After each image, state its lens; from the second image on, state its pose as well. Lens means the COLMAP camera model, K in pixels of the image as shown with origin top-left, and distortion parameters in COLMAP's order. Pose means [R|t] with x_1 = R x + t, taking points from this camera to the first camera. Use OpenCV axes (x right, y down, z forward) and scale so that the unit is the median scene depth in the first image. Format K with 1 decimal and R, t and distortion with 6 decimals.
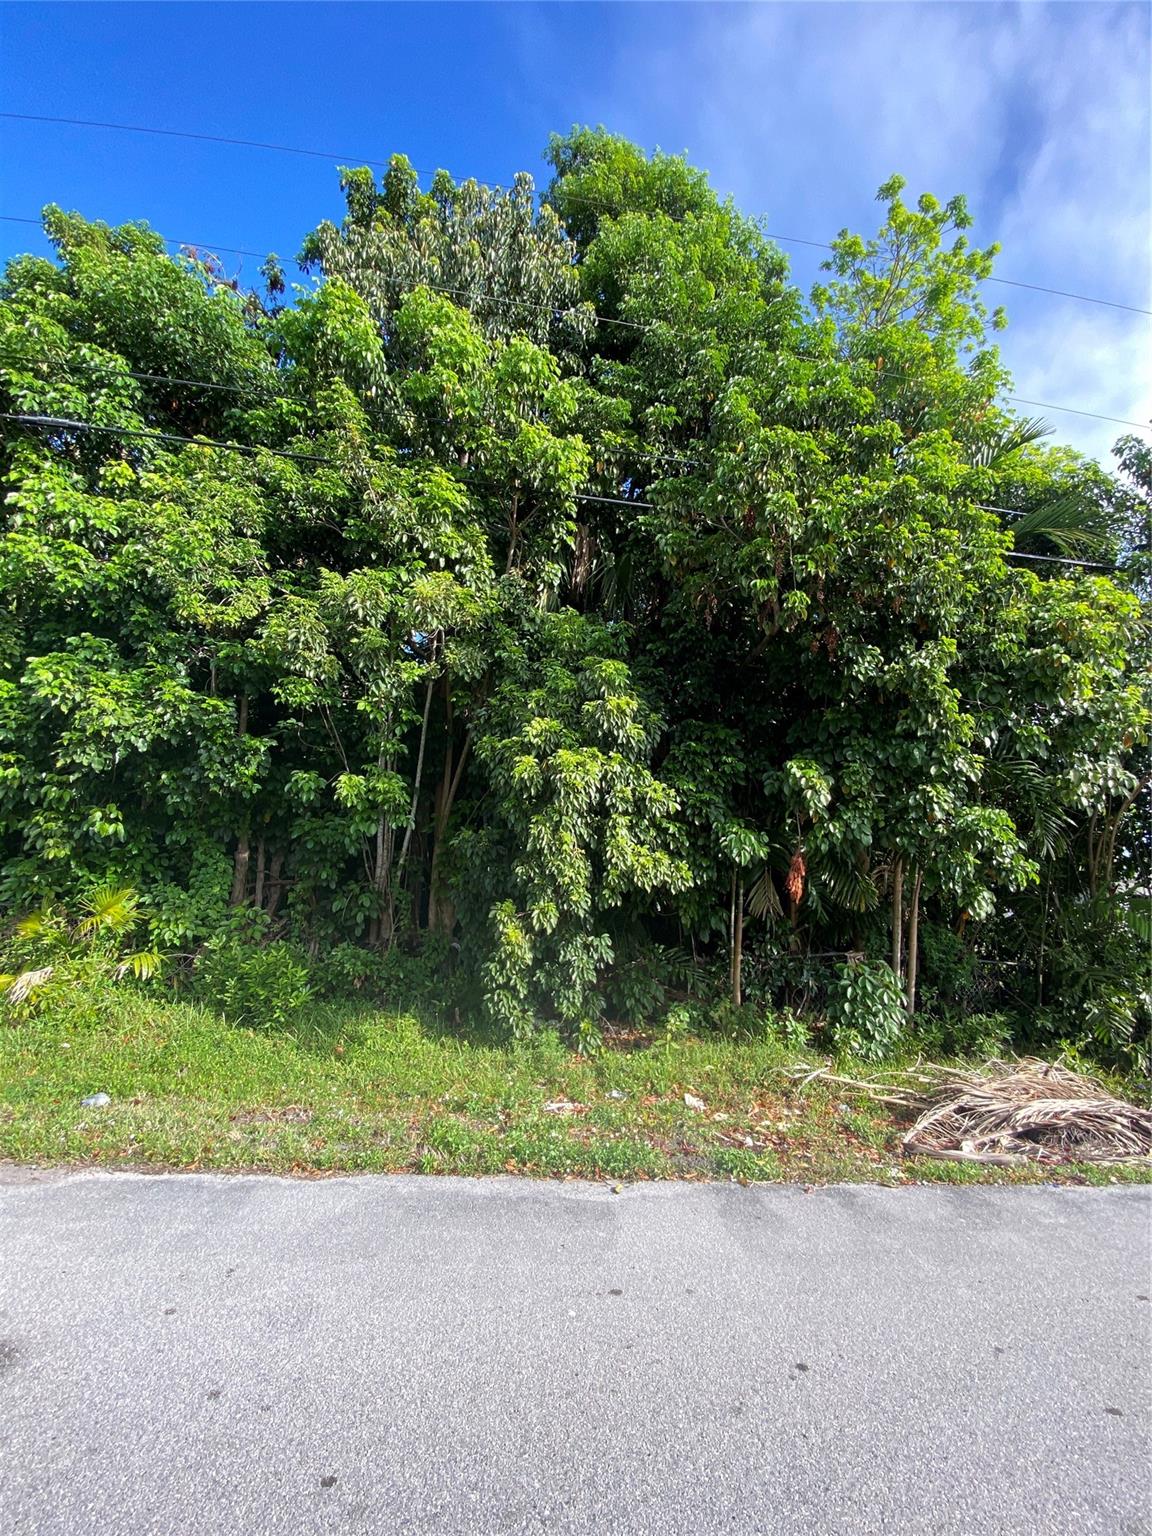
lens RADIAL K [[608.9, 0, 574.0], [0, 608.9, 761.8], [0, 0, 1]] dist [0.011374, -0.018054]
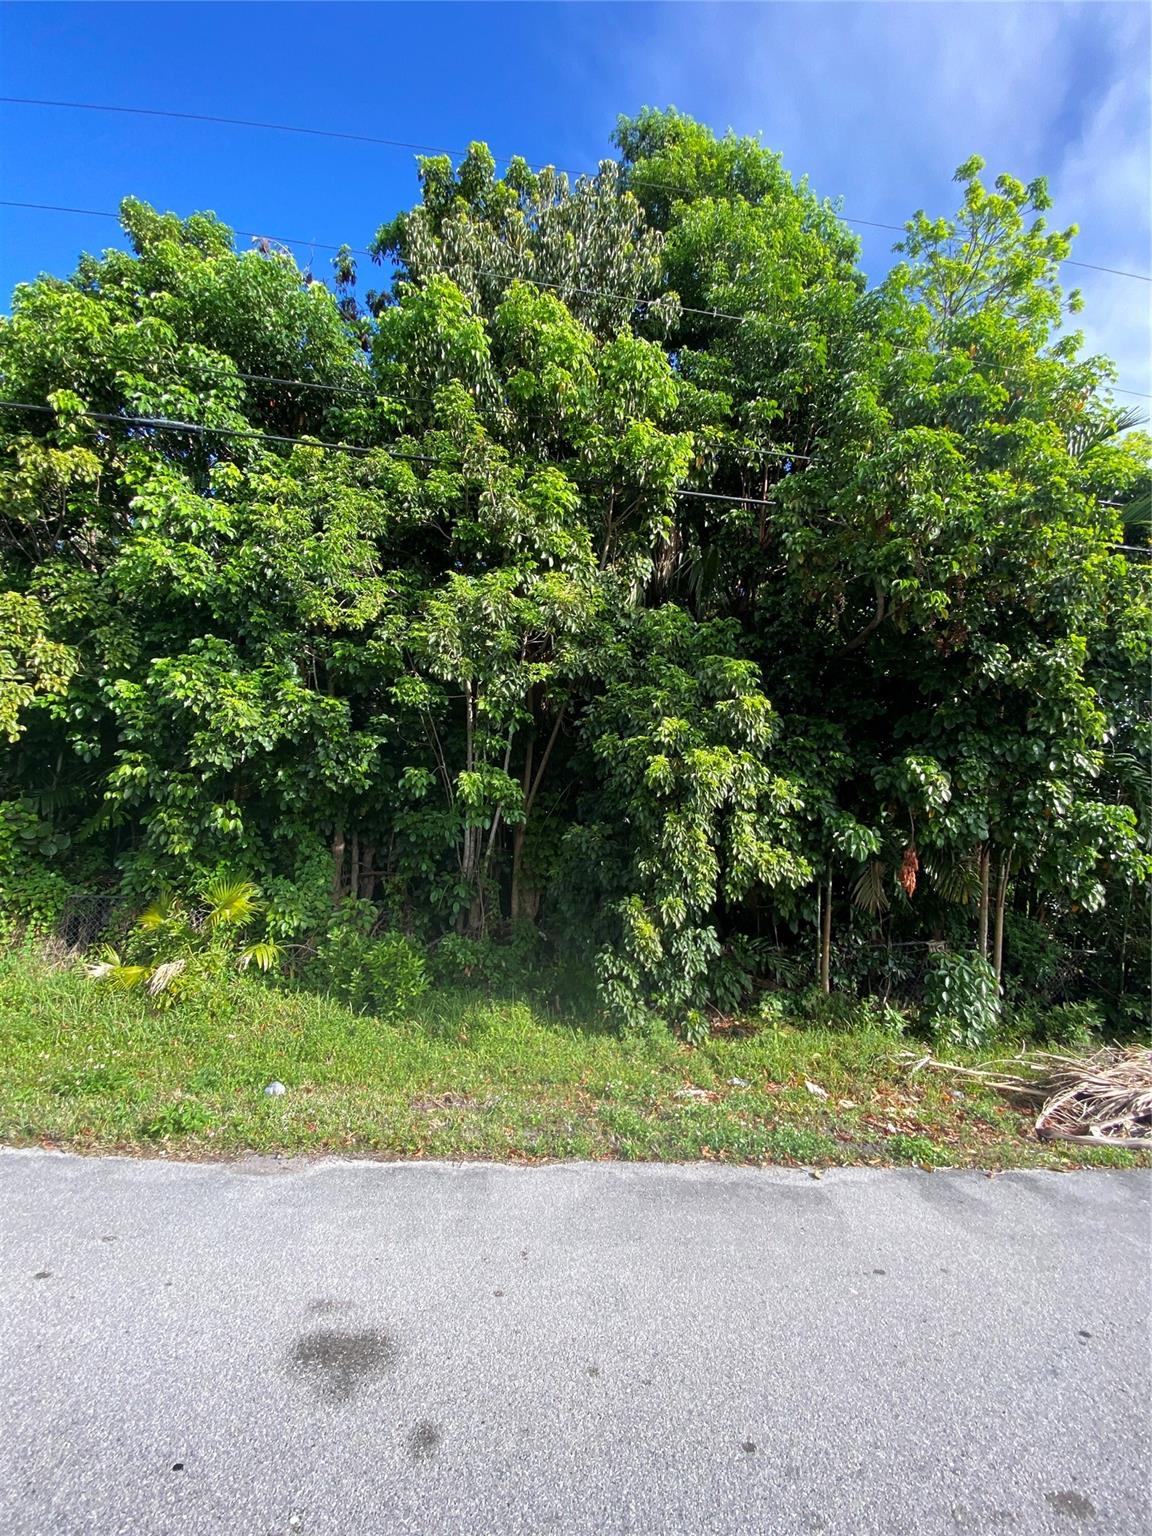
lens RADIAL K [[608.9, 0, 574.0], [0, 608.9, 761.8], [0, 0, 1]] dist [0.011374, -0.018054]
pose [[0.999825, -0.004846, -0.018058, -0.165240], [0.005321, 0.999639, 0.026343, -0.021241], [0.017924, -0.026434, 0.999490, -0.019613]]
